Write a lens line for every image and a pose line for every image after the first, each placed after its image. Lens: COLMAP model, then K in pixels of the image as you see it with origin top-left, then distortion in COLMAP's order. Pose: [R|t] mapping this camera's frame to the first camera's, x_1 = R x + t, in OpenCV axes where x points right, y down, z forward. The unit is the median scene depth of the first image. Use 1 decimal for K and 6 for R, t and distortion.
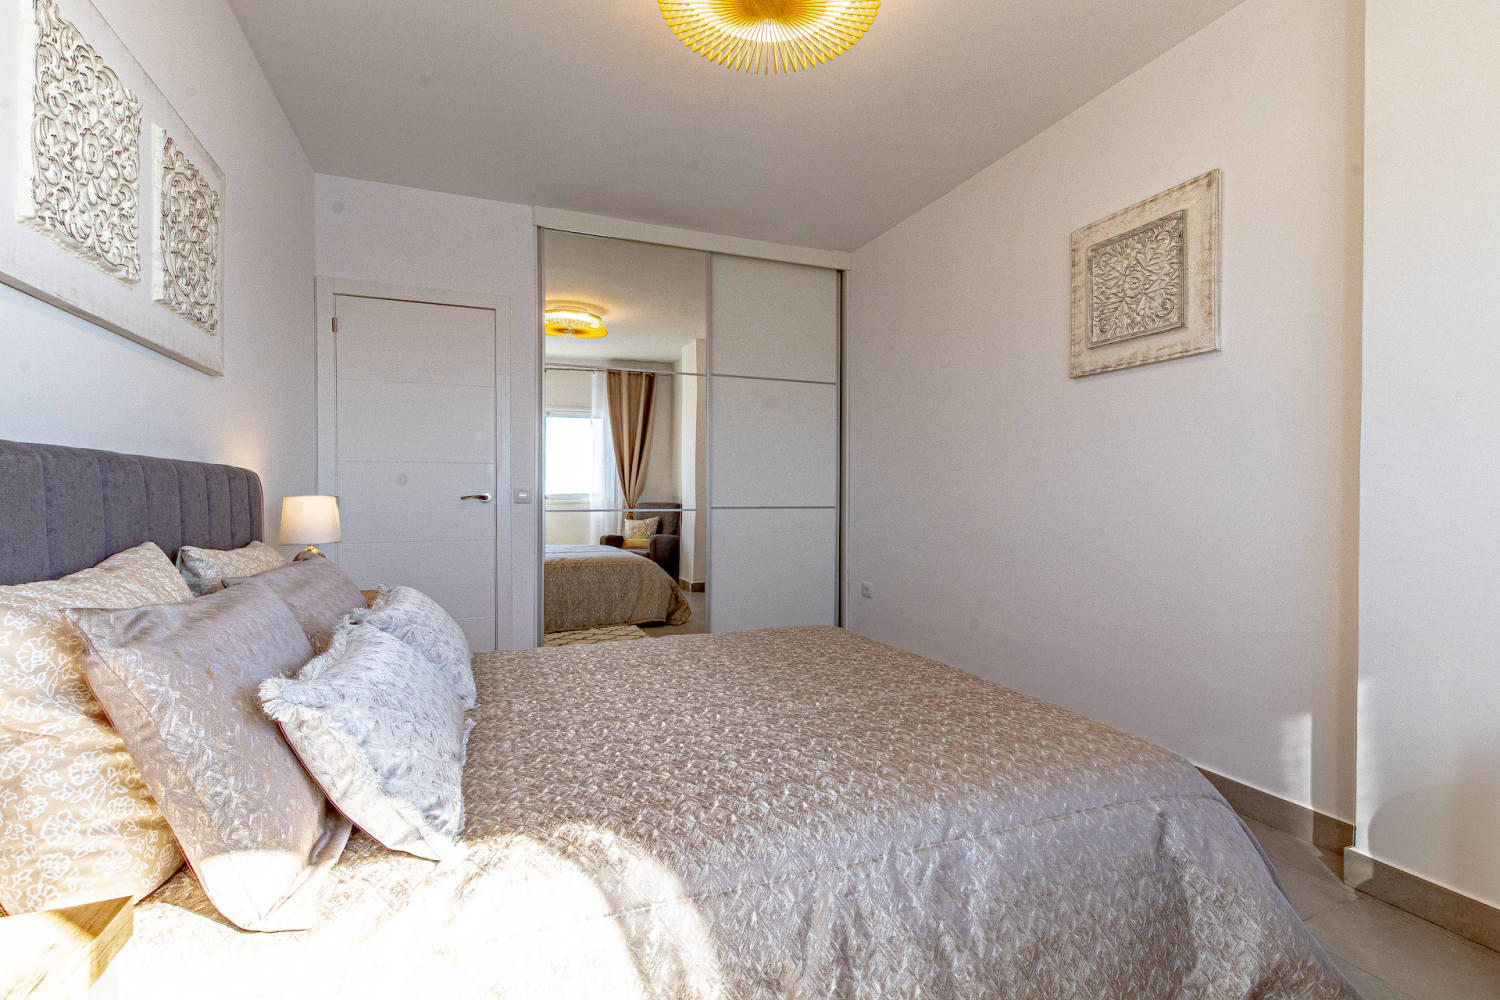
lens RADIAL K [[685.3, 0, 769.4], [0, 685.3, 498.8], [0, 0, 1]] dist [0.010132, 0.000126]
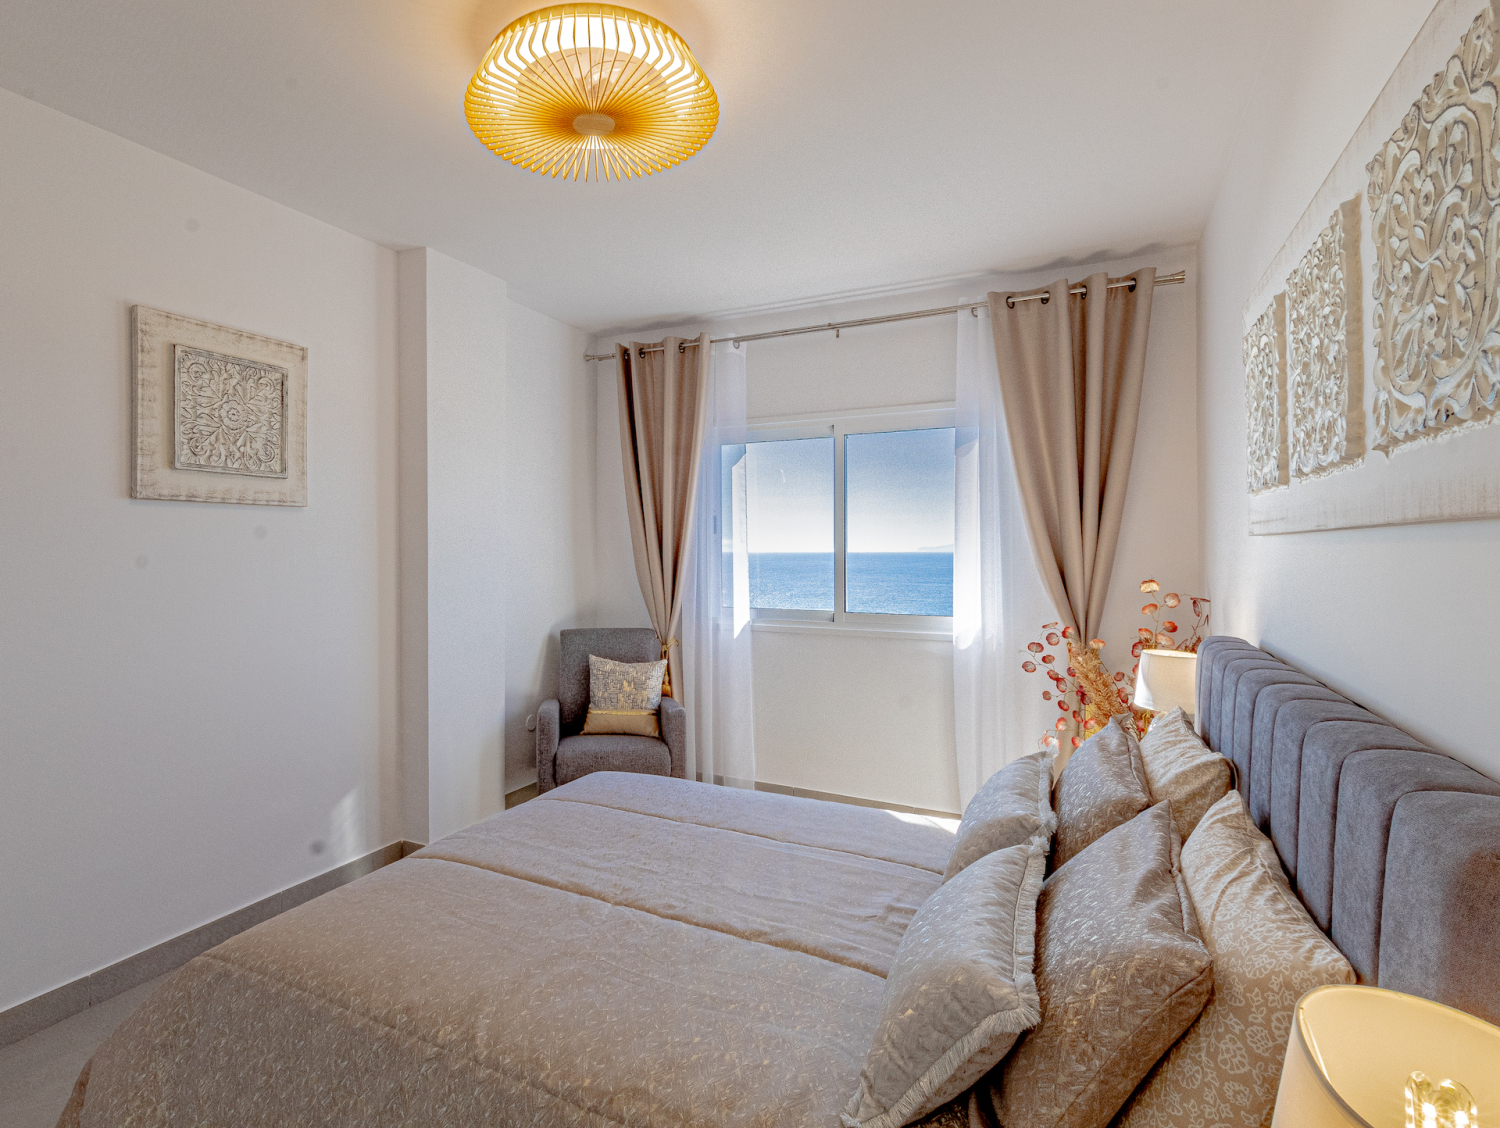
lens RADIAL K [[774.5, 0, 655.4], [0, 774.5, 553.3], [0, 0, 1]] dist [-0.000408, -0.000839]
pose [[-0.608176, -0.004878, 0.793787, -0.652896], [0.010317, 0.999848, 0.014048, -0.137694], [-0.793735, 0.016733, -0.608033, 1.206917]]
